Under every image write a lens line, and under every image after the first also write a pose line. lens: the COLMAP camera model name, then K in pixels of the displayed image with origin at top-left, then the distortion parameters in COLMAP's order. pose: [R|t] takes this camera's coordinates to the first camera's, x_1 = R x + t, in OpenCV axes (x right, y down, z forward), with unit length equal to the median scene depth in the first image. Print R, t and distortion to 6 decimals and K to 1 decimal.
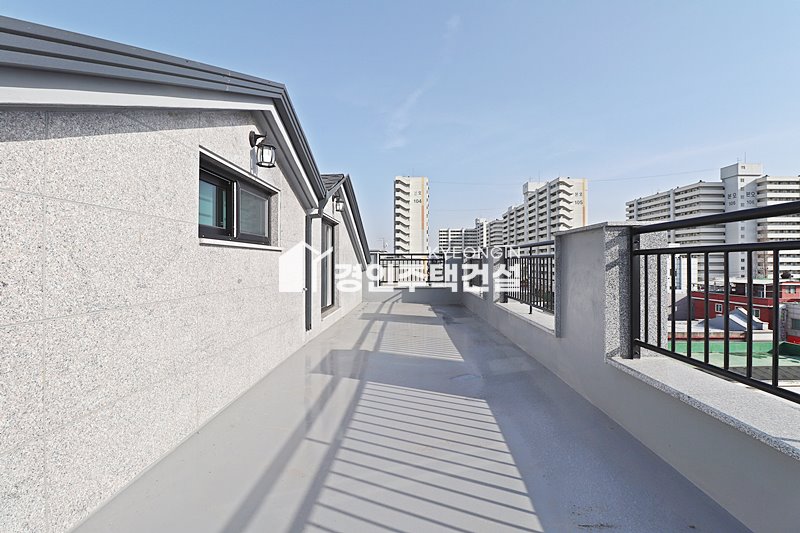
lens RADIAL K [[372.1, 0, 401.0], [0, 372.1, 265.1], [0, 0, 1]] dist [-0.000255, -0.010111]
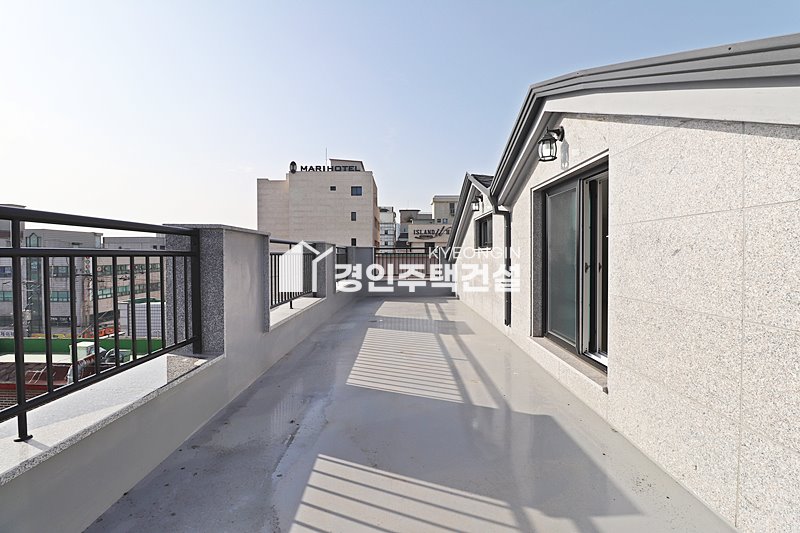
lens RADIAL K [[372.1, 0, 401.1], [0, 372.1, 265.6], [0, 0, 1]] dist [-0.000255, -0.010111]
pose [[-0.999561, 0.018375, -0.023241, 0.075674], [0.018009, 0.999712, 0.015881, -0.014568], [0.023526, 0.015455, -0.999604, 2.157637]]
